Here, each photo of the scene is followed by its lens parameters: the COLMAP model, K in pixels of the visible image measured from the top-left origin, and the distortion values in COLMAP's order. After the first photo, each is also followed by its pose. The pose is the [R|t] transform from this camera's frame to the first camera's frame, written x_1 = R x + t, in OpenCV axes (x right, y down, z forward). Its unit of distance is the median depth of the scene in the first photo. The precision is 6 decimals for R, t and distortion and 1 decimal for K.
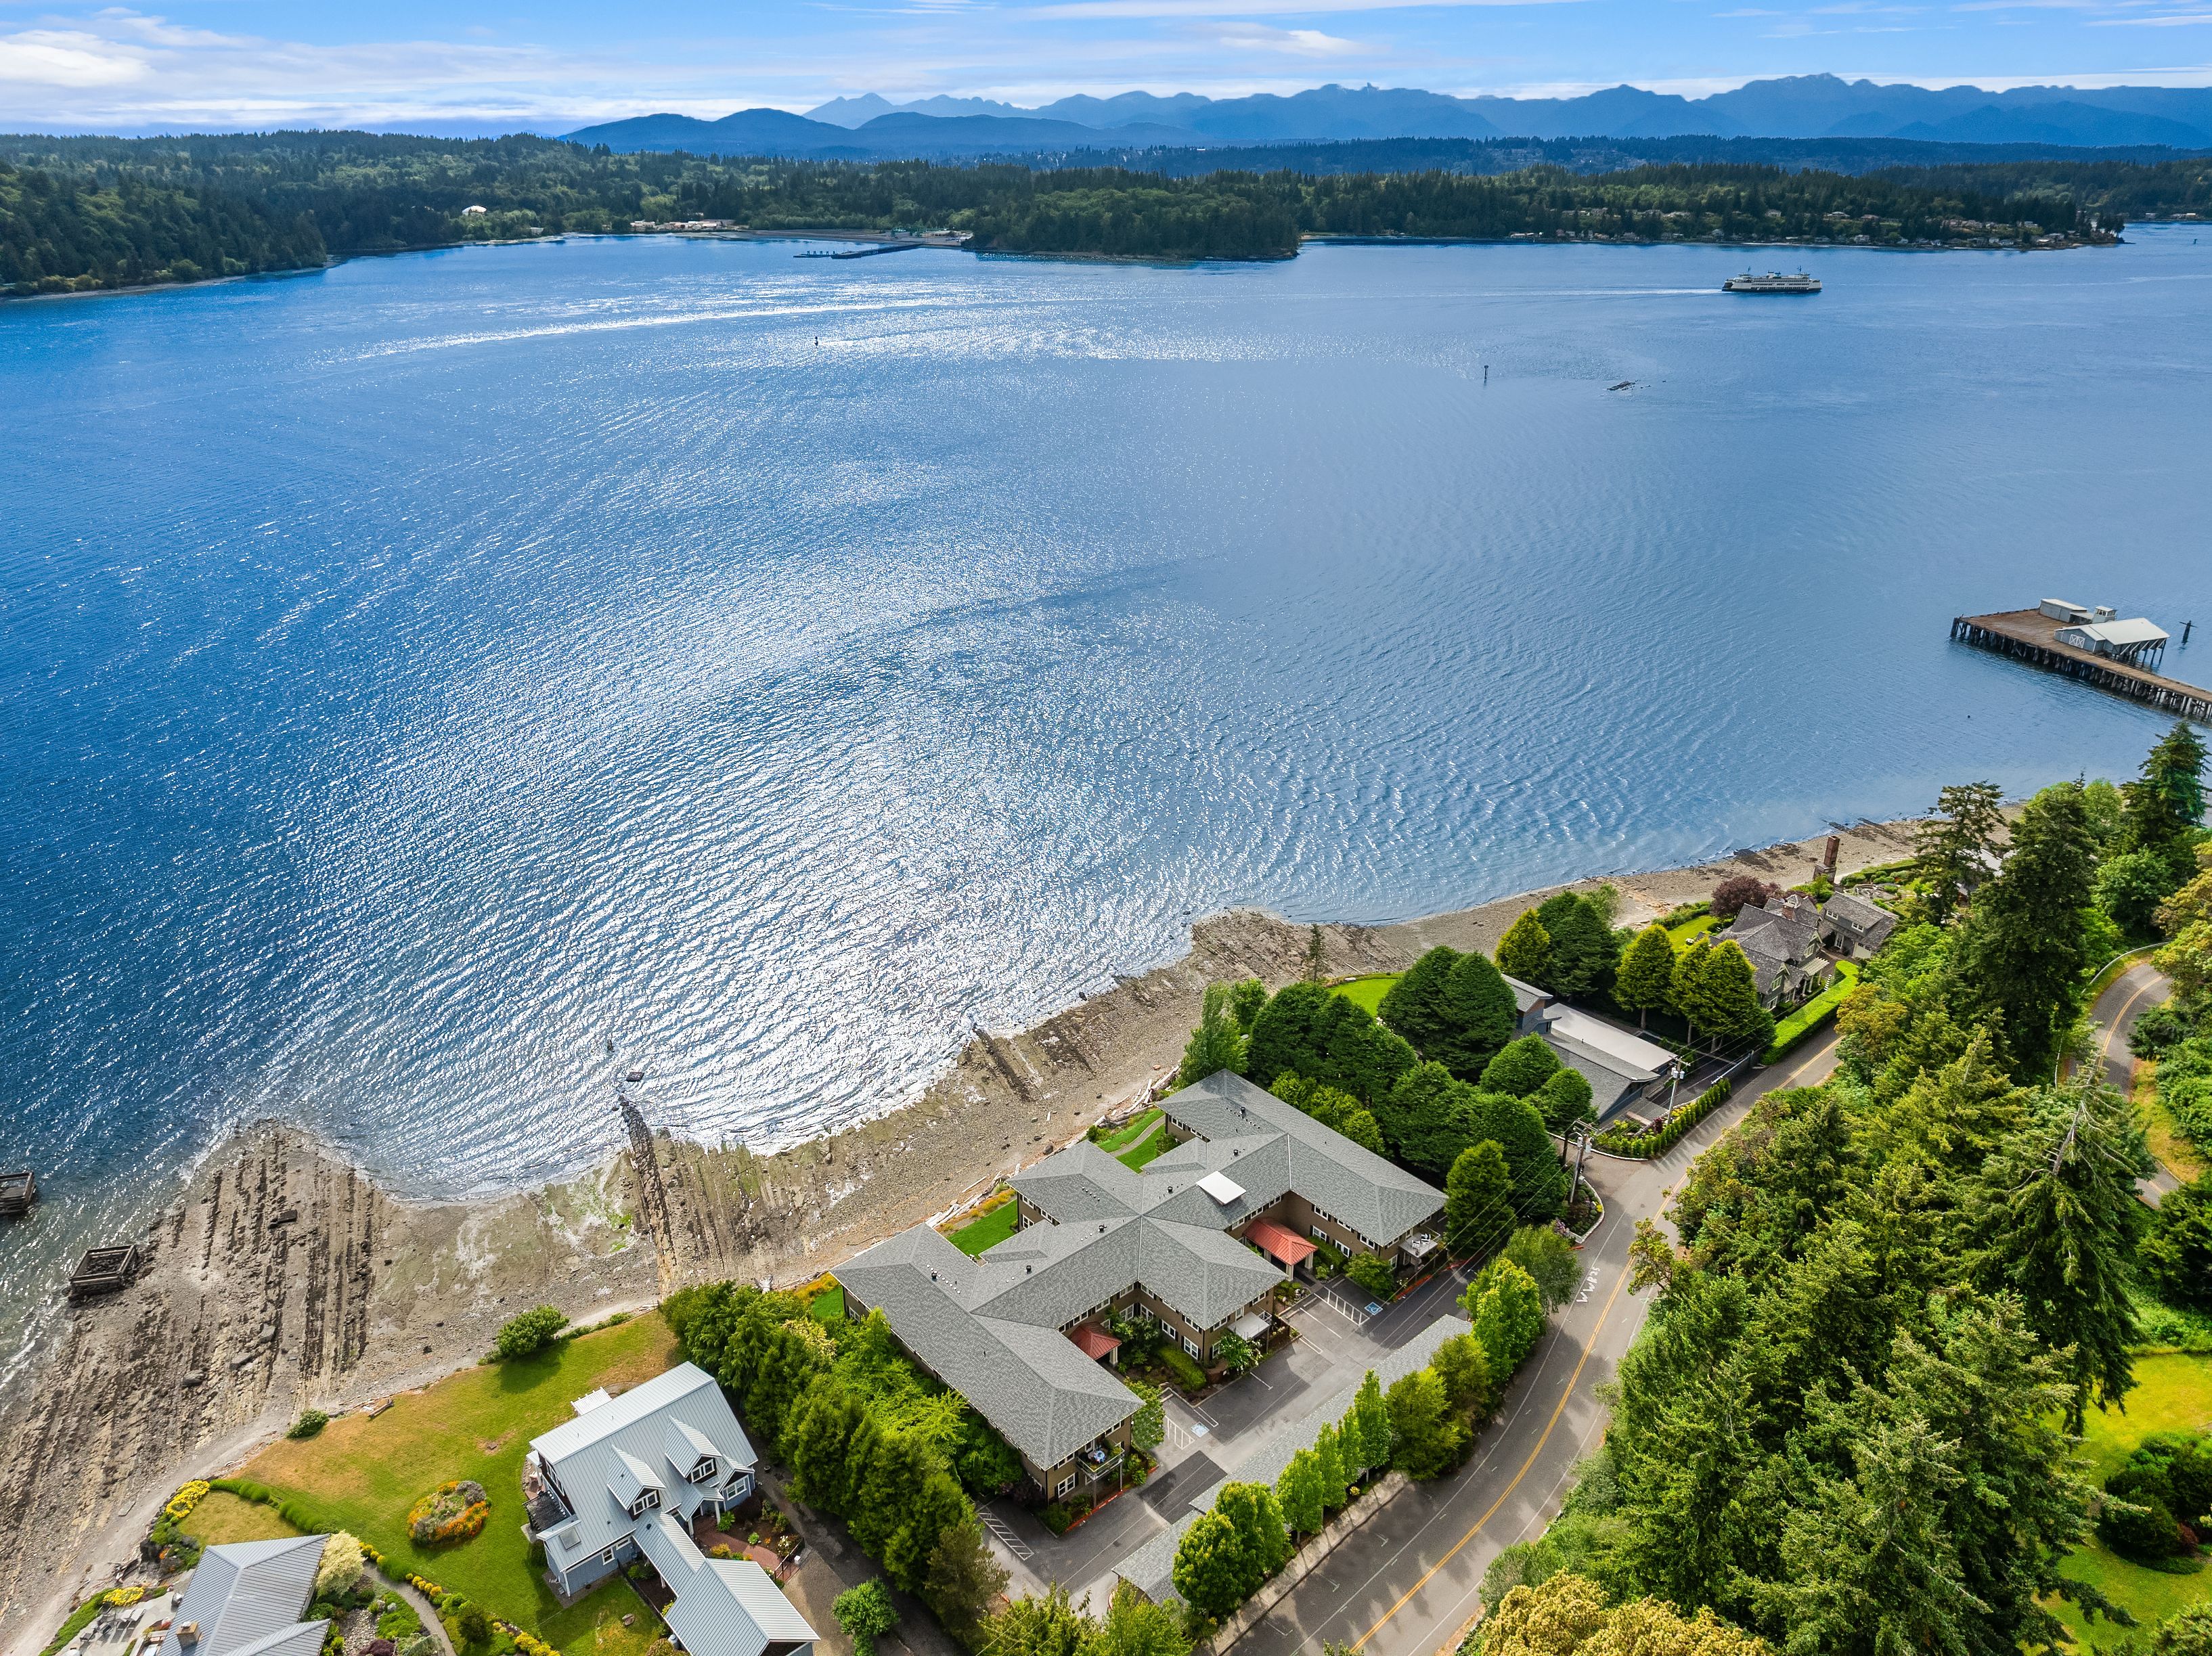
lens RADIAL K [[1524.8, 0, 1104.3], [0, 1524.8, 968.0], [0, 0, 1]] dist [-0.059985, 0.029991]
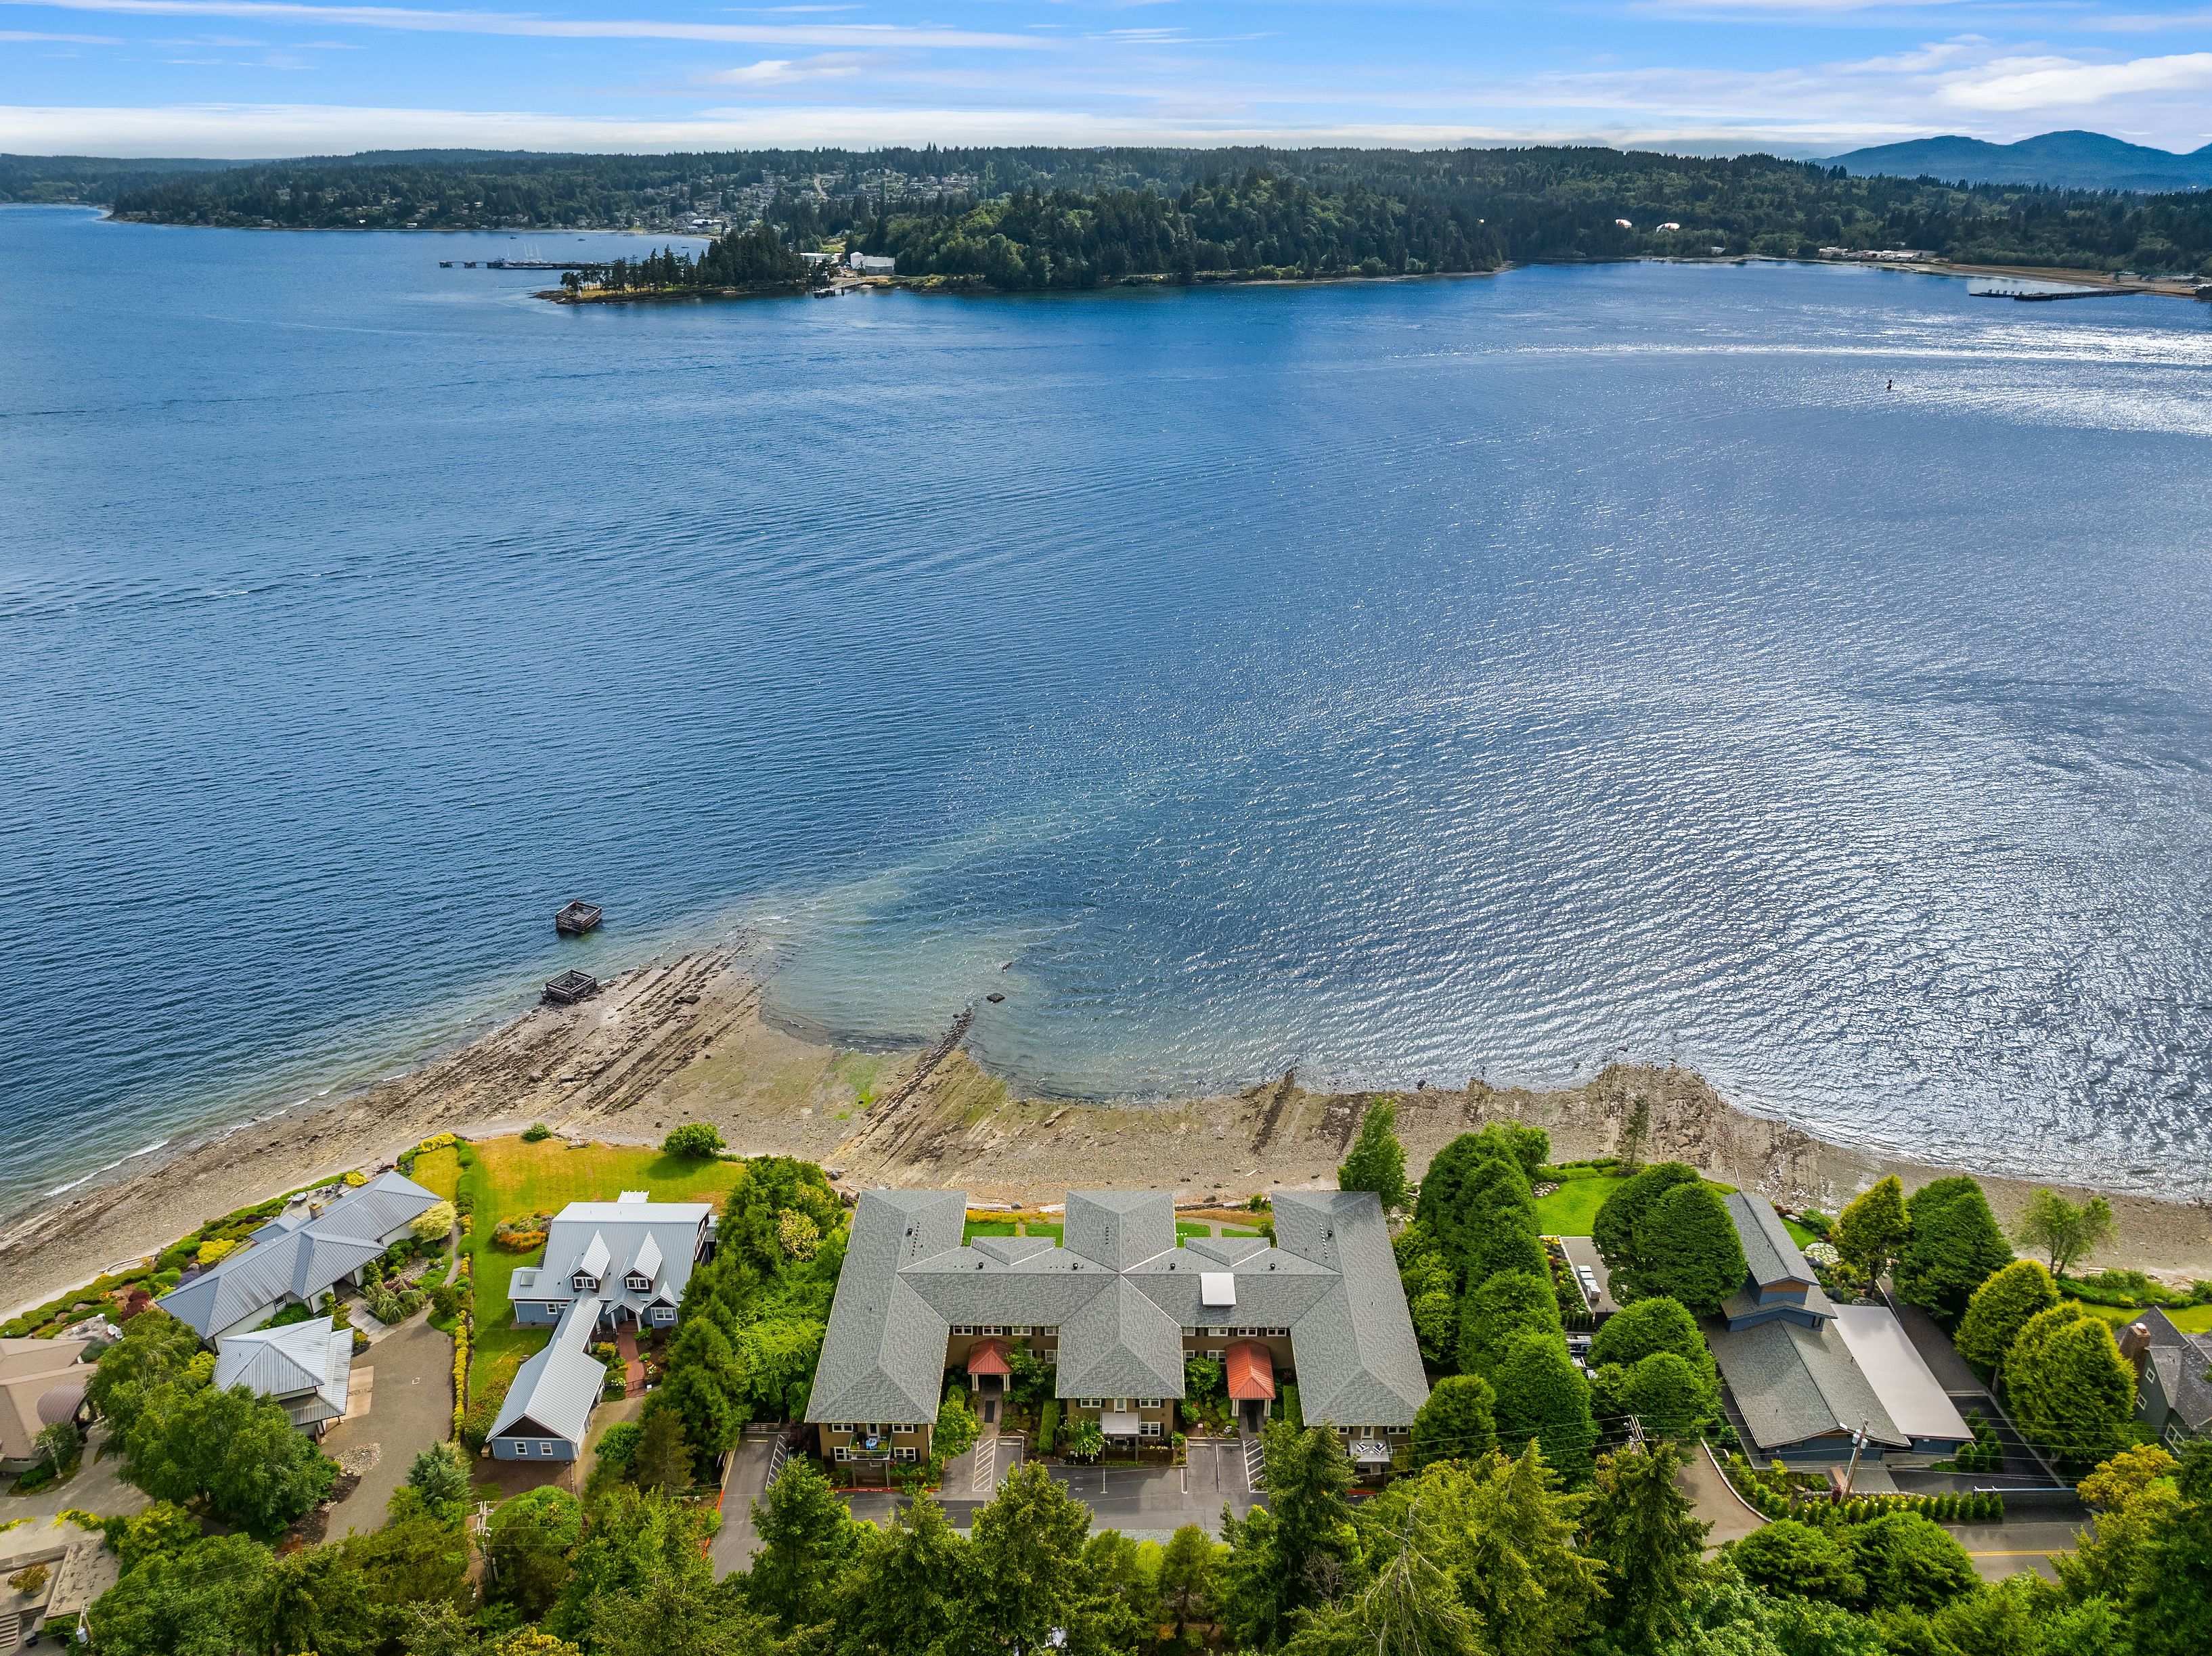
lens RADIAL K [[1524.8, 0, 1104.3], [0, 1524.8, 968.0], [0, 0, 1]] dist [-0.059985, 0.029991]
pose [[0.738656, 0.315141, -0.595880, 0.338425], [-0.321332, 0.941703, 0.099711, -0.071137], [0.592565, 0.117823, 0.796859, 0.135552]]
